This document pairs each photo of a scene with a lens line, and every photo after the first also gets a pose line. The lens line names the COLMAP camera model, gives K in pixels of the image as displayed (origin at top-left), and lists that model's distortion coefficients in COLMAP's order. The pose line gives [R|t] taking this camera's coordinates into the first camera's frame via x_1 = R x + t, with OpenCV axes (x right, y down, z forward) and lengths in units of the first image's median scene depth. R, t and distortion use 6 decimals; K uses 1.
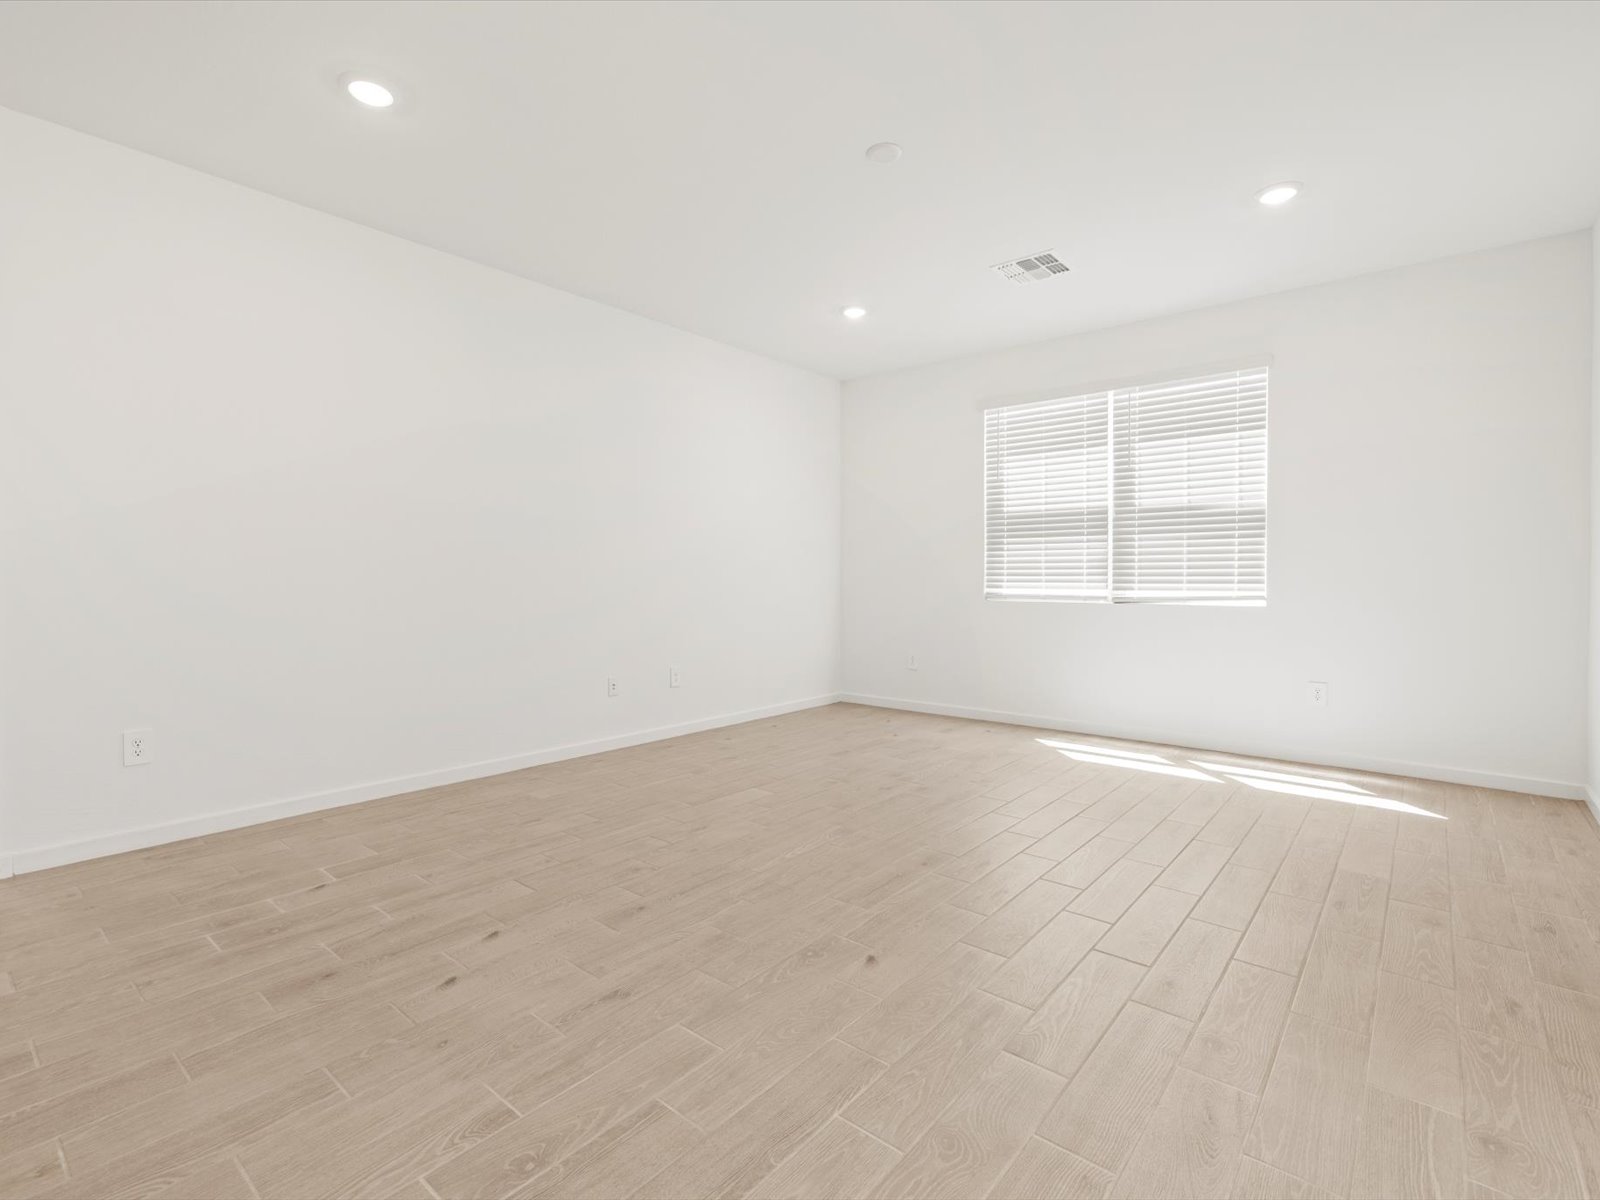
lens RADIAL K [[758.5, 0, 785.1], [0, 758.5, 596.7], [0, 0, 1]] dist [-0.008599, -0.000122]
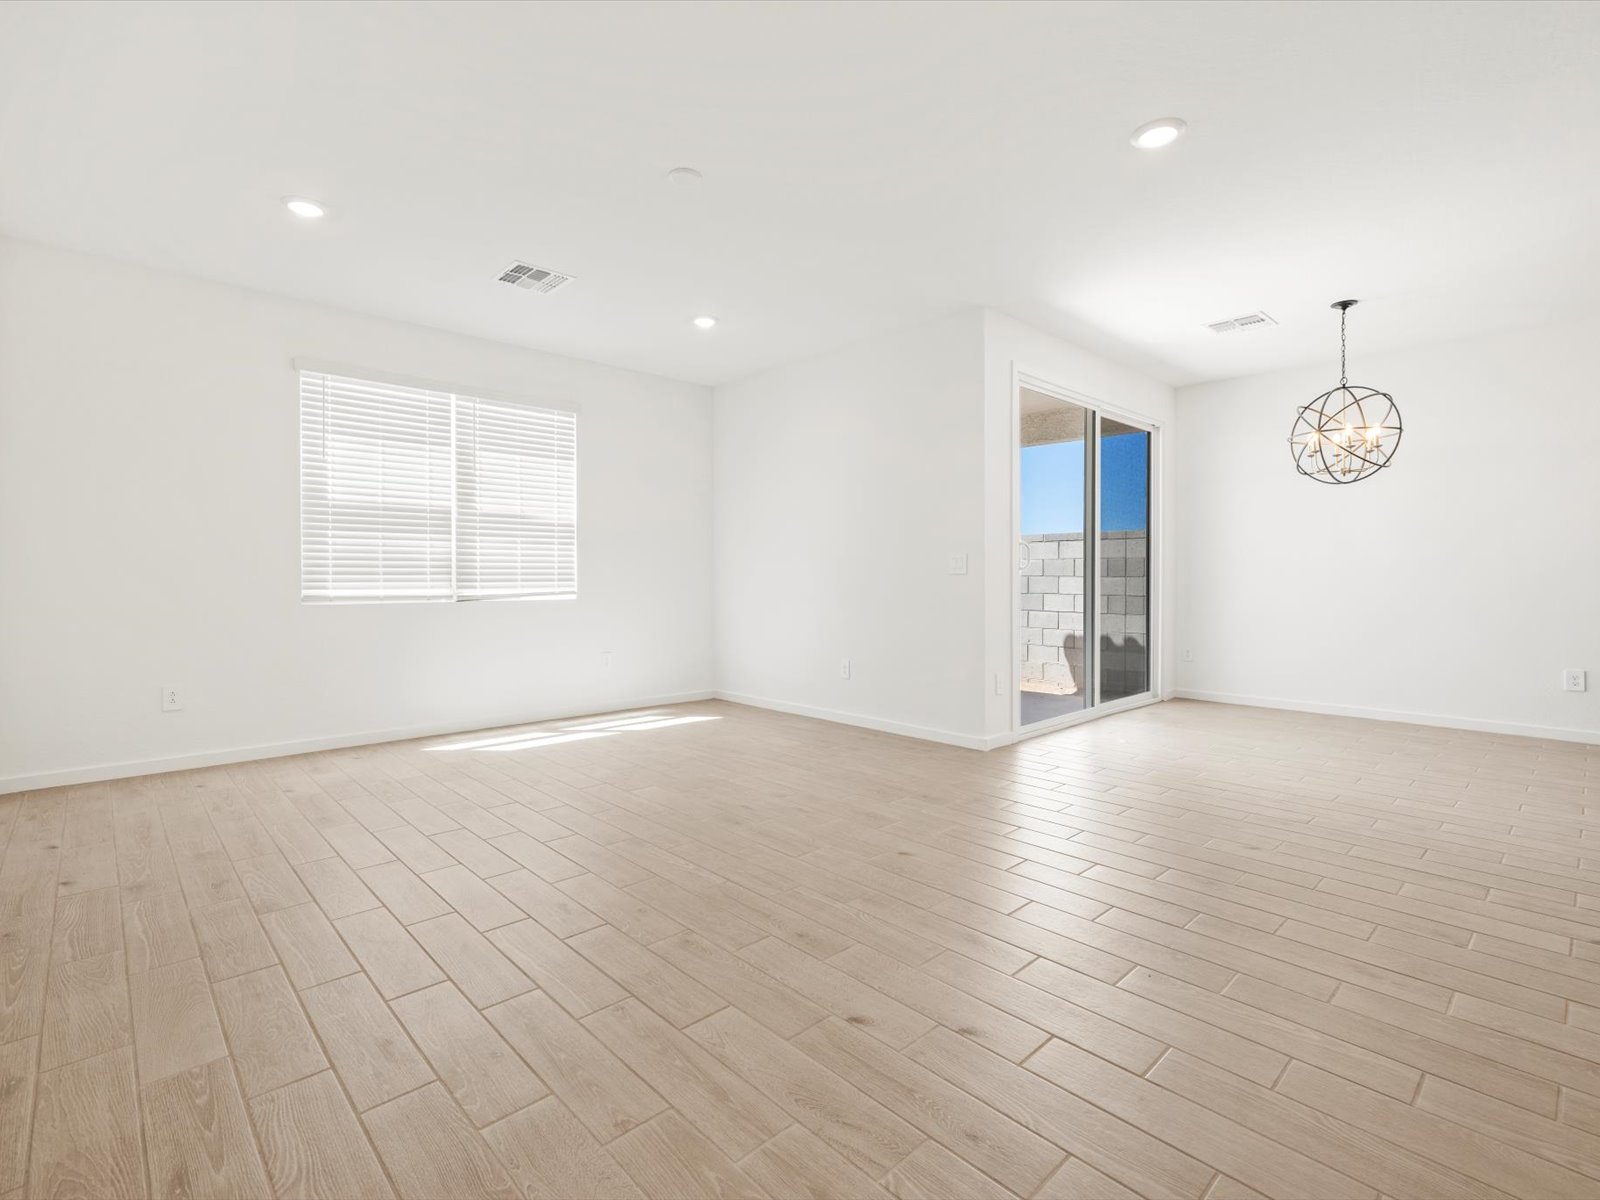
lens RADIAL K [[758.5, 0, 786.0], [0, 758.5, 589.6], [0, 0, 1]] dist [-0.008599, -0.000122]
pose [[0.112452, -0.017304, 0.993506, -0.538755], [0.023719, 0.999610, 0.014726, -0.012265], [-0.993374, 0.021909, 0.112819, 0.441095]]
